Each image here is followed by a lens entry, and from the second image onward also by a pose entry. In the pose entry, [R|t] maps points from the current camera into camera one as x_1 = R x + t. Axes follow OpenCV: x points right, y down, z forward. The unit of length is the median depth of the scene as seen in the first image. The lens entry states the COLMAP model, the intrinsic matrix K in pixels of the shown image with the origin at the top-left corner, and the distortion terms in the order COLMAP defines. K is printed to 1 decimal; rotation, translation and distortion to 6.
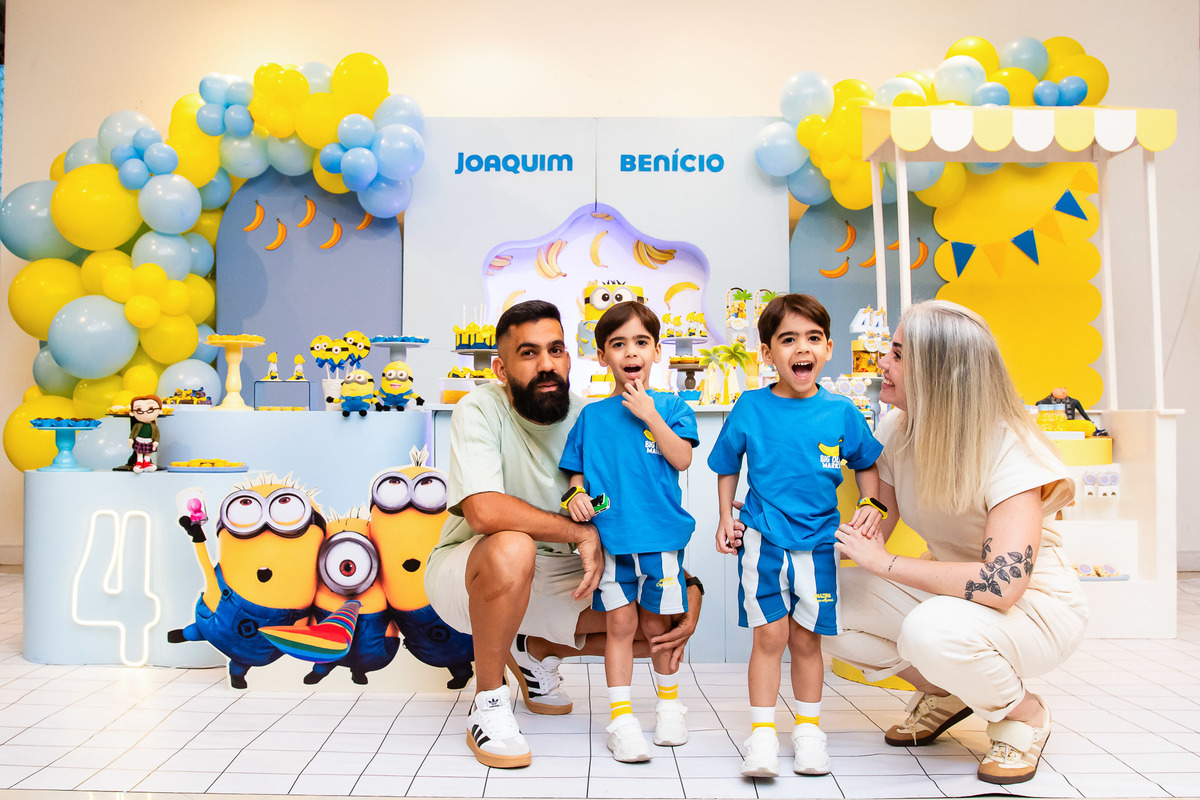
lens RADIAL K [[979.1, 0, 596.5], [0, 979.1, 398.0], [0, 0, 1]] dist [-0.087927, 0.068741]
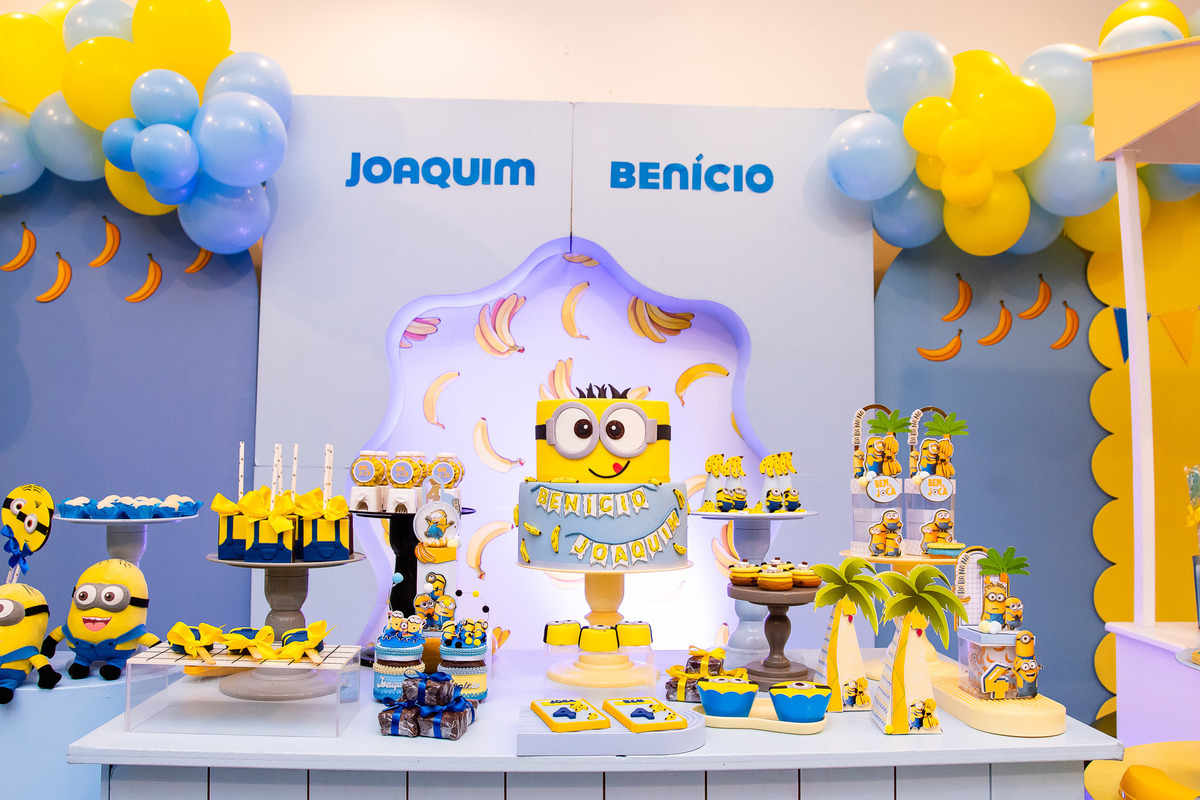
lens RADIAL K [[891.8, 0, 600.7], [0, 891.8, 420.6], [0, 0, 1]] dist [-0.088603, 0.063333]
pose [[0.998630, 0.011410, 0.051065, -0.008662], [-0.009399, 0.999177, -0.039451, -0.055117], [-0.051473, 0.038917, 0.997916, 0.402293]]
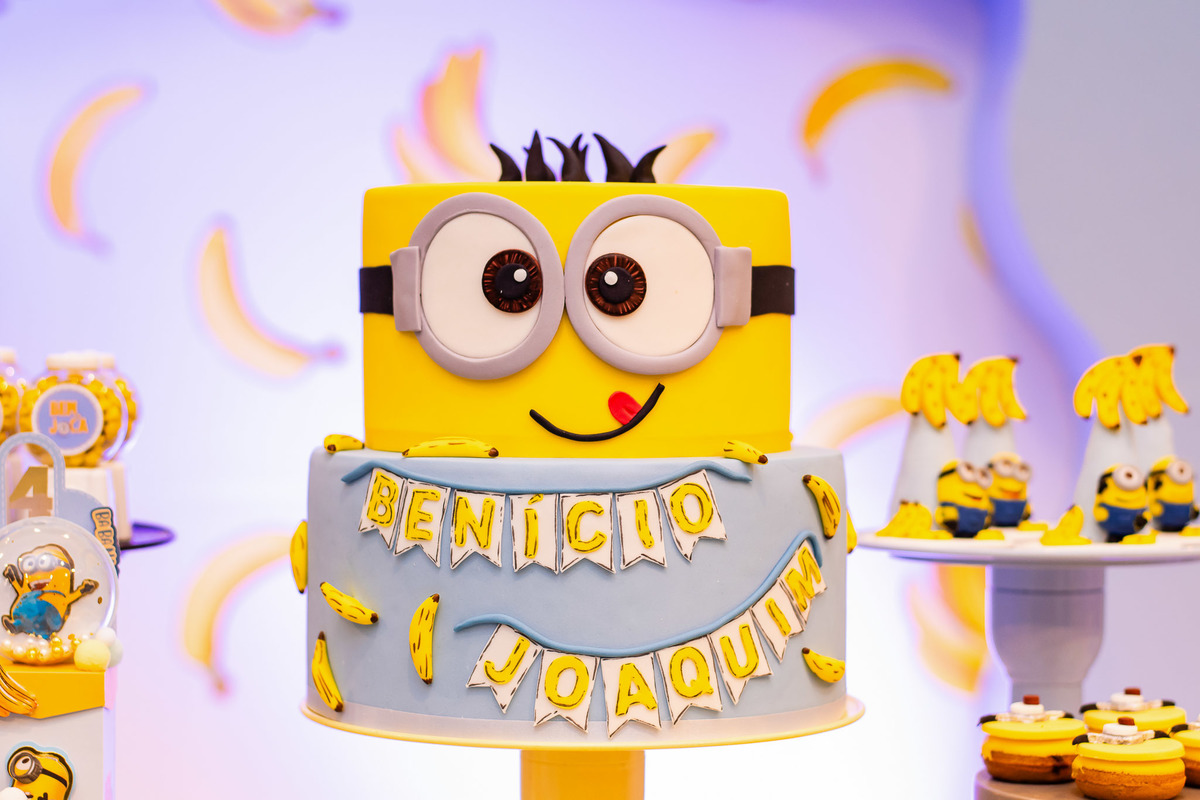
lens RADIAL K [[2500.7, 0, 600.0], [0, 2500.7, 400.0], [0, 0, 1]] dist [-0.069980, -0.302494]
pose [[0.998148, 0.005566, 0.060574, -0.006221], [-0.007728, 0.999339, 0.035528, -0.060070], [-0.060336, -0.035930, 0.997531, 0.435893]]
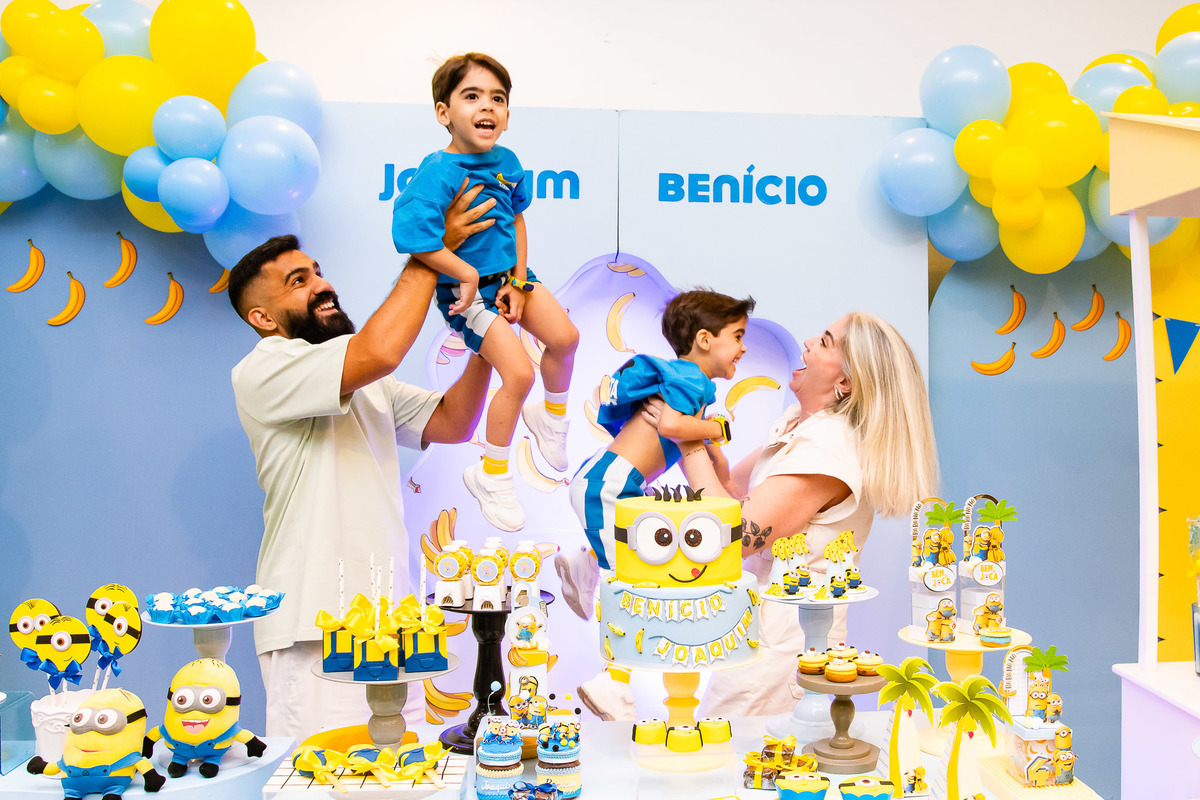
lens RADIAL K [[1000.5, 0, 682.0], [0, 1000.5, 396.4], [0, 0, 1]] dist [-0.084658, 0.059365]
pose [[0.993691, -0.001594, 0.112145, -0.028367], [0.001257, 0.999994, 0.003072, -0.104805], [-0.112149, -0.002912, 0.993687, 0.354920]]
